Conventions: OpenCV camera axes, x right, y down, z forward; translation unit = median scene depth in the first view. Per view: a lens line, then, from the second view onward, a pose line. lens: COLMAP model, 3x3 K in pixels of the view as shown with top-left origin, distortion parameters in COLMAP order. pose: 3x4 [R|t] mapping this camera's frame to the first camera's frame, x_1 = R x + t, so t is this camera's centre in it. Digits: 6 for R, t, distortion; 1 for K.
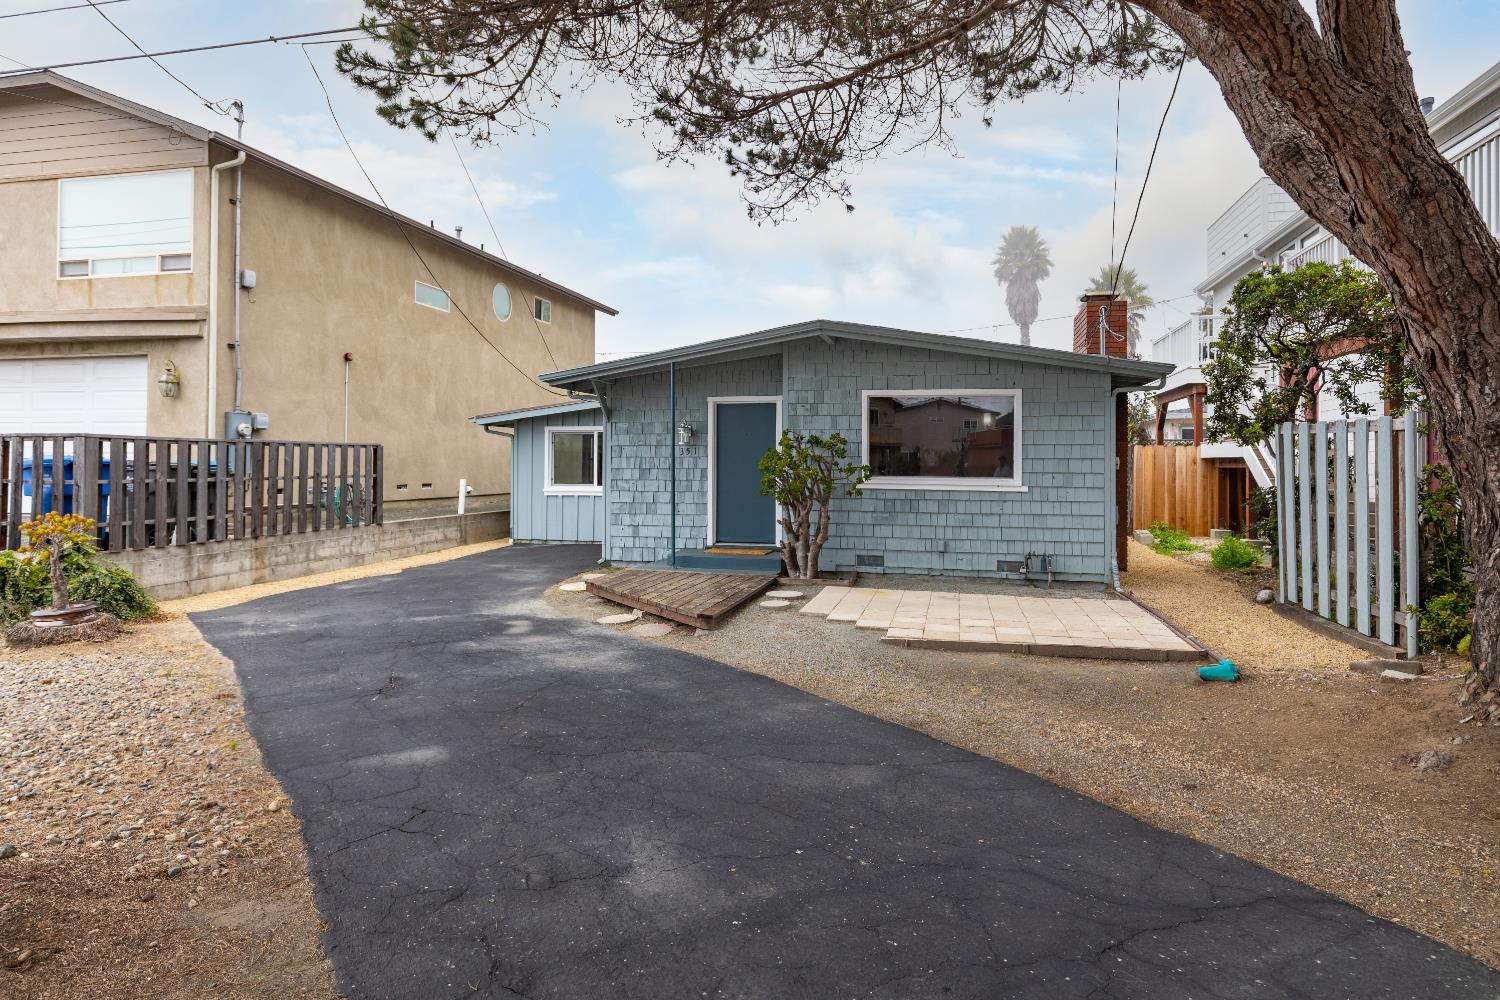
lens RADIAL K [[894.4, 0, 745.0], [0, 894.4, 451.9], [0, 0, 1]] dist [-0.000973, -0.000574]
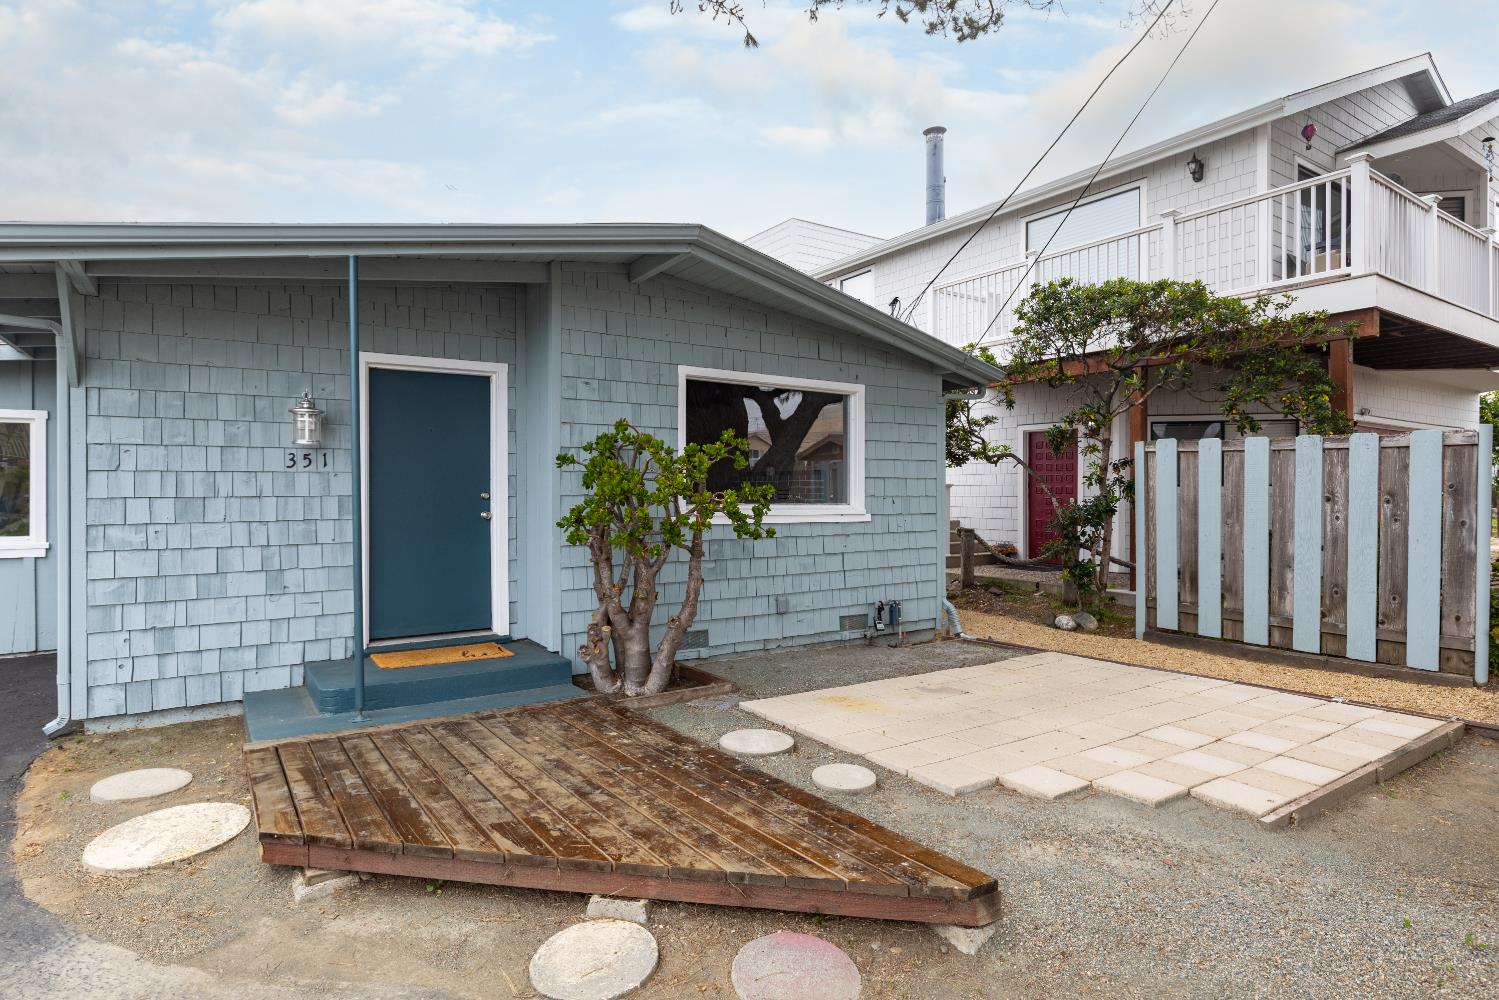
lens RADIAL K [[806.6, 0, 750.6], [0, 806.6, 489.9], [0, 0, 1]] dist [-0.001002, -0.000746]
pose [[0.674698, -0.004713, 0.738079, -0.226977], [-0.003247, 0.999951, 0.009354, 0.010533], [-0.738087, -0.008708, 0.674650, 0.543770]]
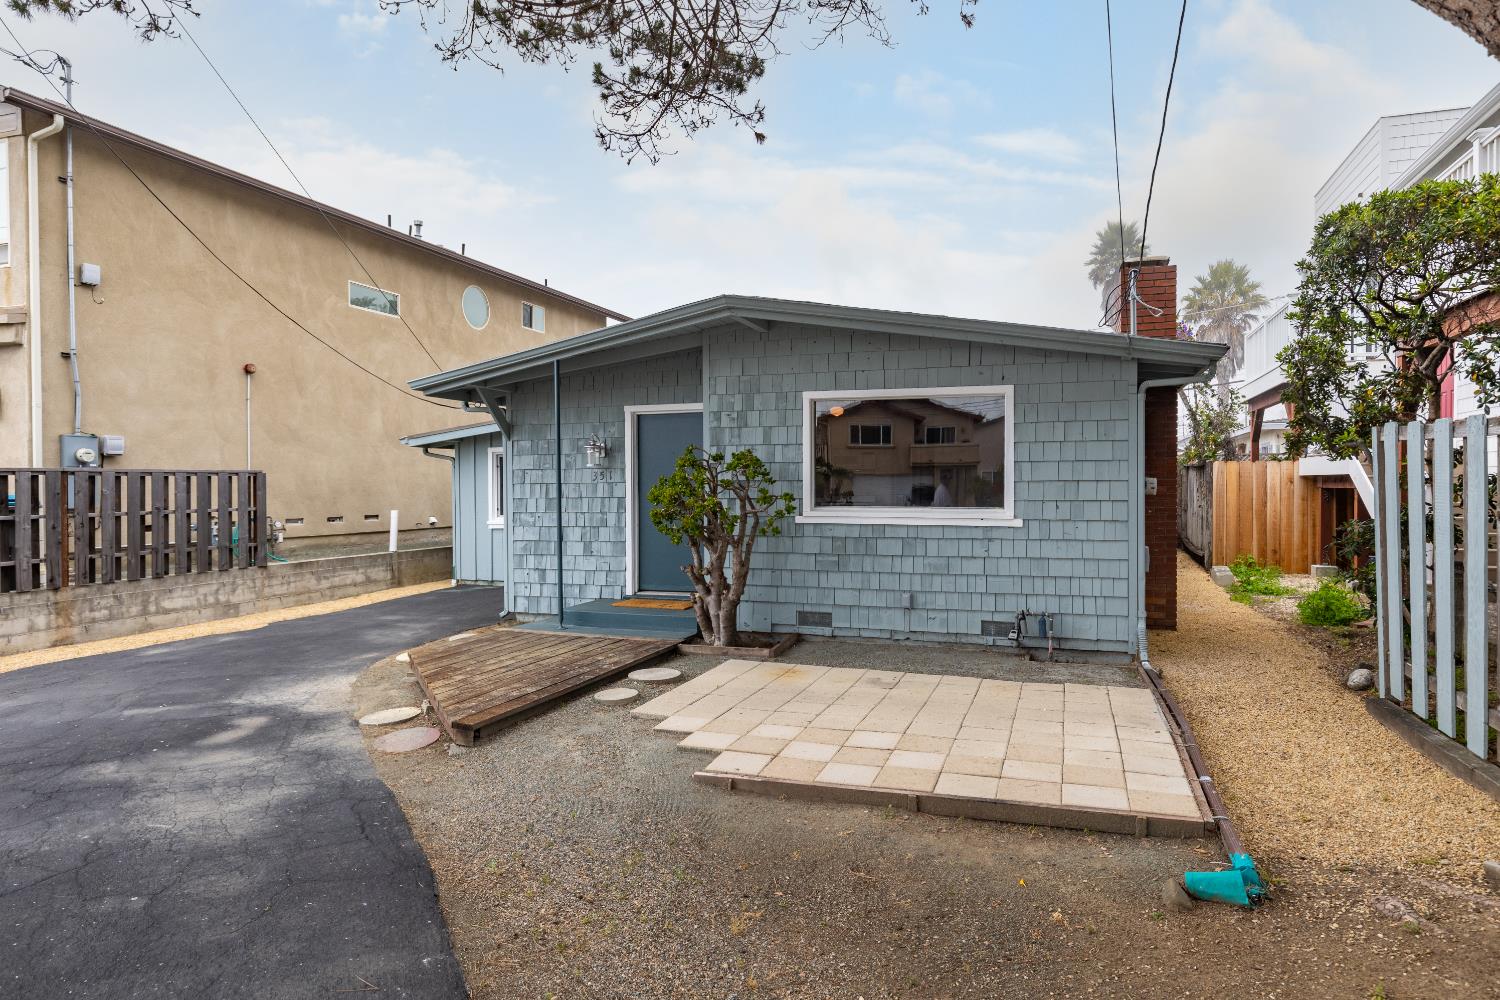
lens RADIAL K [[901.3, 0, 776.6], [0, 901.3, 493.6], [0, 0, 1]] dist [-0.000283, 0.000543]
pose [[0.996581, -0.009792, -0.082044, 0.157387], [0.011675, 0.999679, 0.022502, -0.000993], [0.081797, -0.023383, 0.996375, 0.226241]]
